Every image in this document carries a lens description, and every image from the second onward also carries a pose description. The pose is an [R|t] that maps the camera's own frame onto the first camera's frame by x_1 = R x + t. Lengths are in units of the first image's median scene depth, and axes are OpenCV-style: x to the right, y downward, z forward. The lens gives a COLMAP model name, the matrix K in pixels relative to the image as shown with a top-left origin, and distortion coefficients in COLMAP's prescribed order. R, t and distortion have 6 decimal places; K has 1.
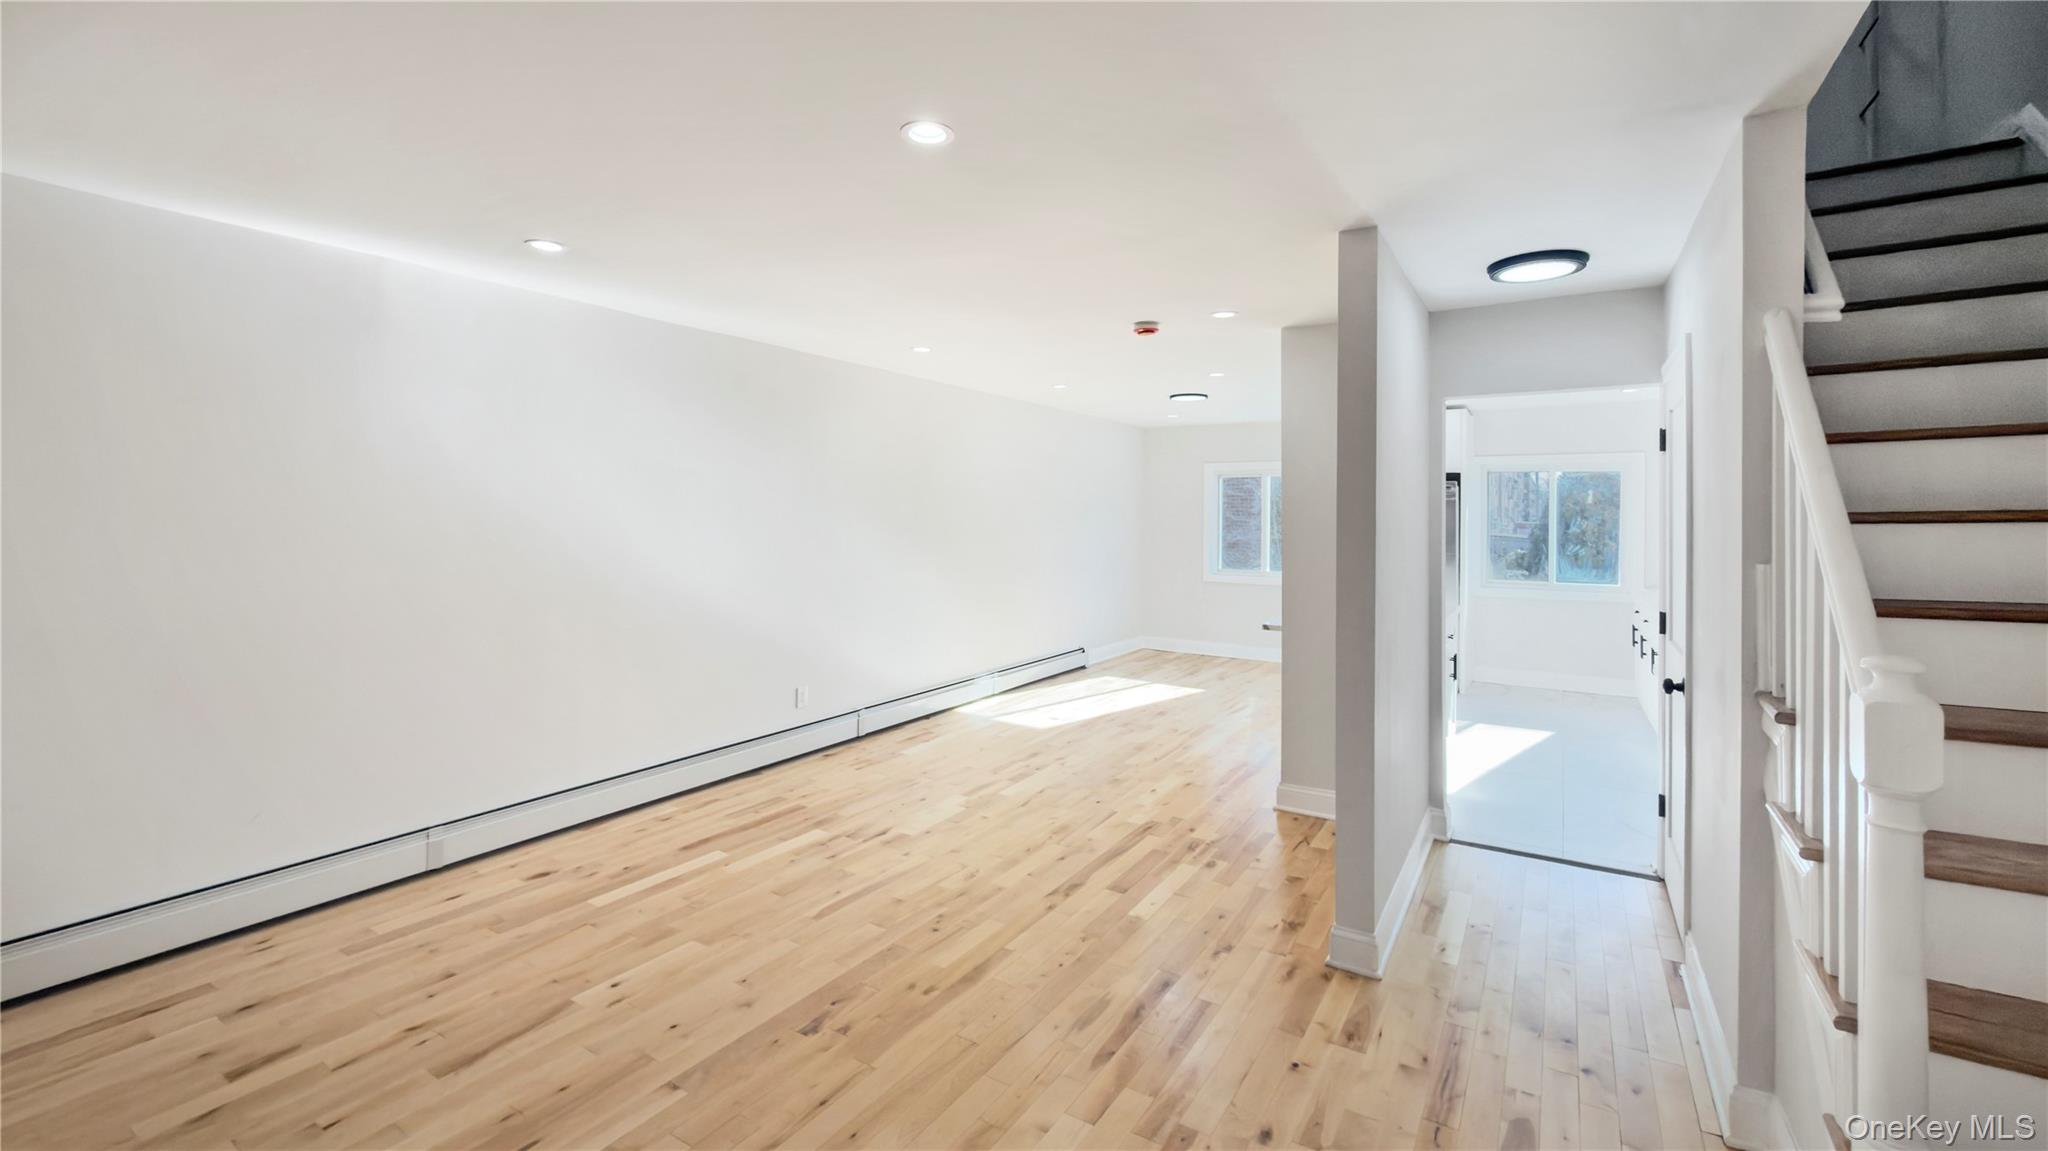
lens RADIAL K [[886.4, 0, 1011.4], [0, 886.4, 511.7], [0, 0, 1]] dist [0.002233, -0.000643]
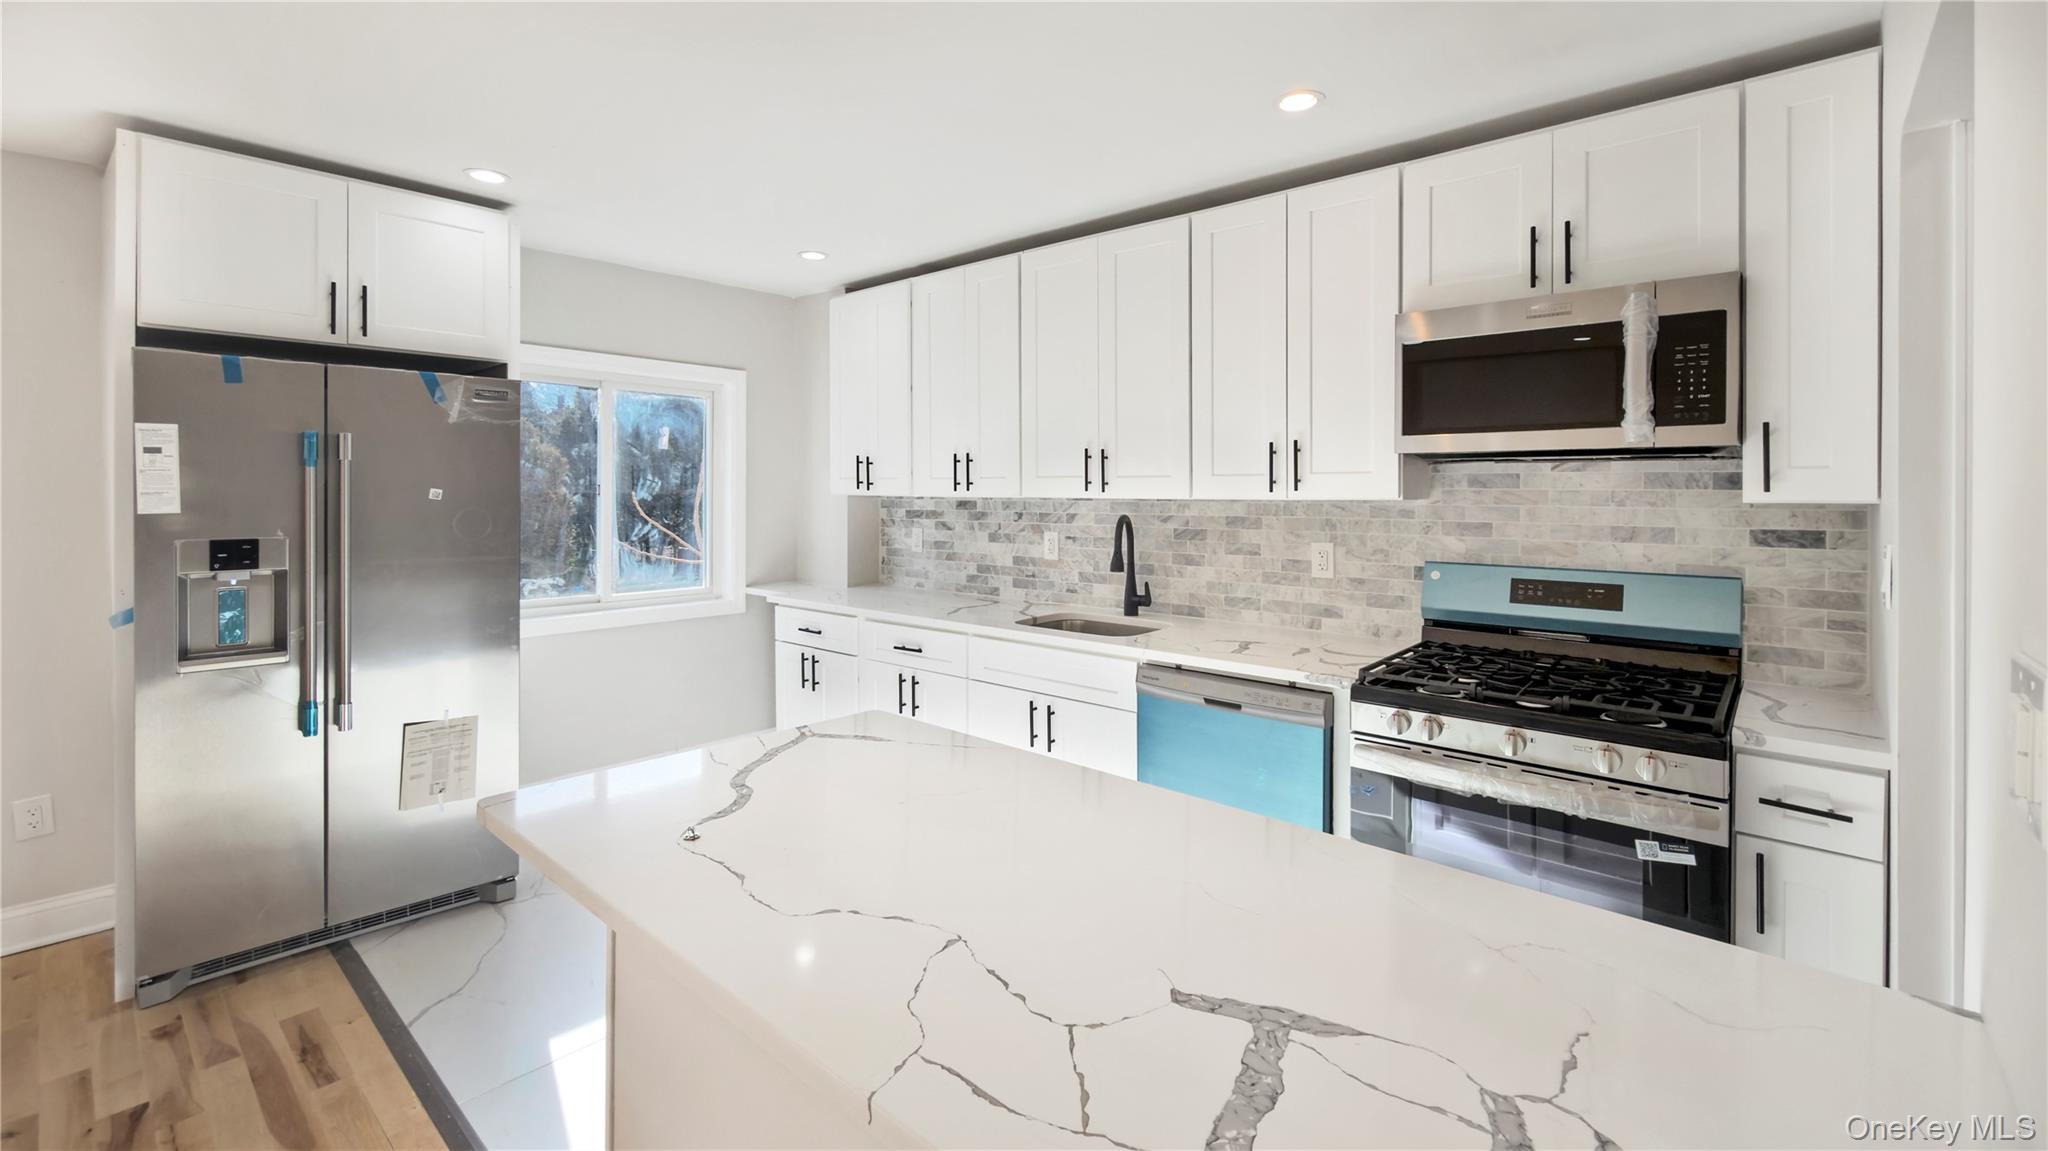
lens RADIAL K [[886.4, 0, 1029.8], [0, 886.4, 506.4], [0, 0, 1]] dist [0.002233, -0.000643]
pose [[0.175327, -0.024365, 0.984209, 0.126962], [-0.007728, 0.999629, 0.026123, 0.010627], [-0.984480, -0.012186, 0.175074, 0.617640]]
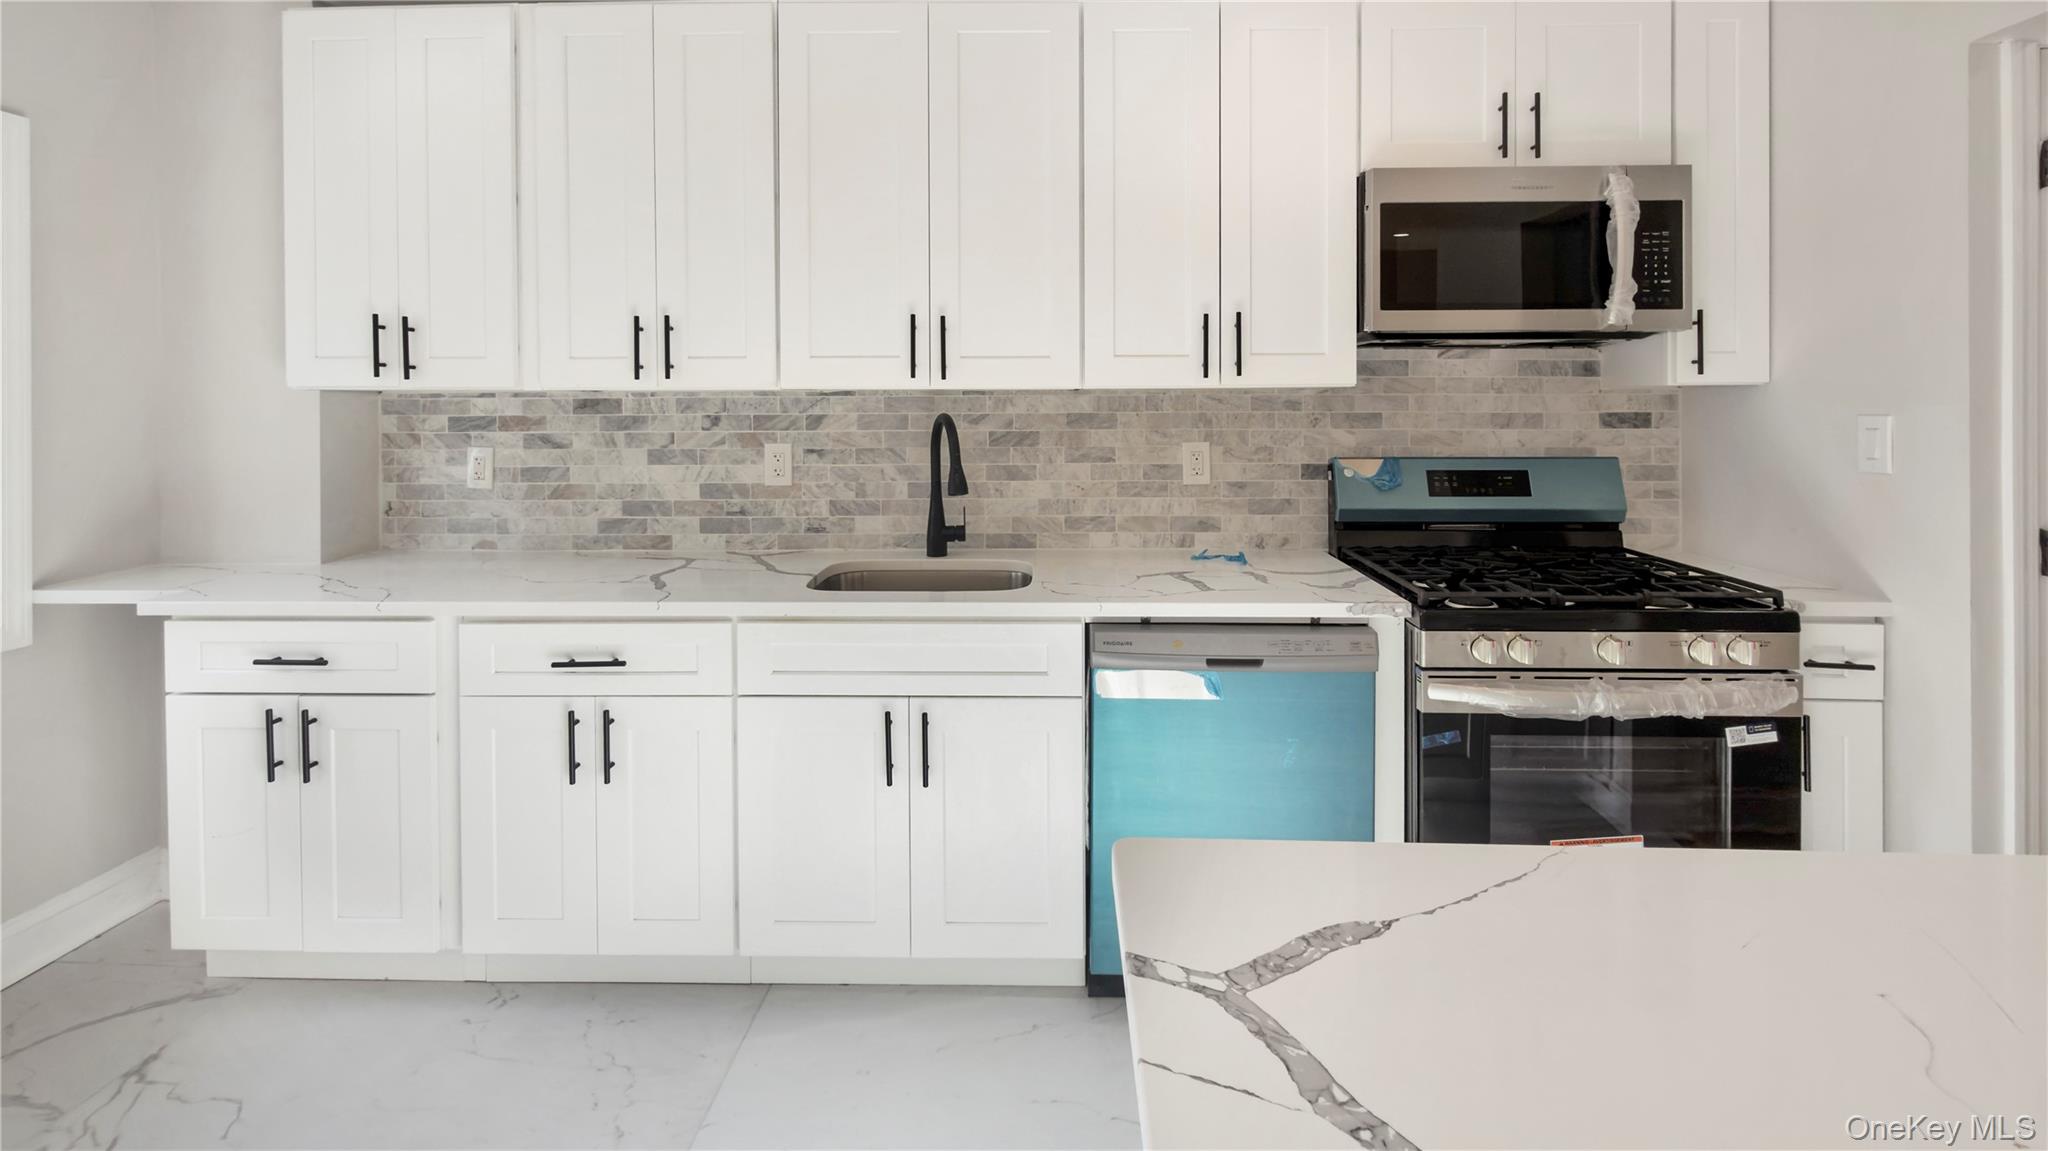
lens RADIAL K [[886.4, 0, 1014.4], [0, 886.4, 414.6], [0, 0, 1]] dist [0.002233, -0.000643]
pose [[-0.499323, -0.014334, 0.866297, 0.277670], [-0.006488, 0.999897, 0.012805, 0.021430], [-0.866392, 0.000773, -0.499364, 0.770051]]
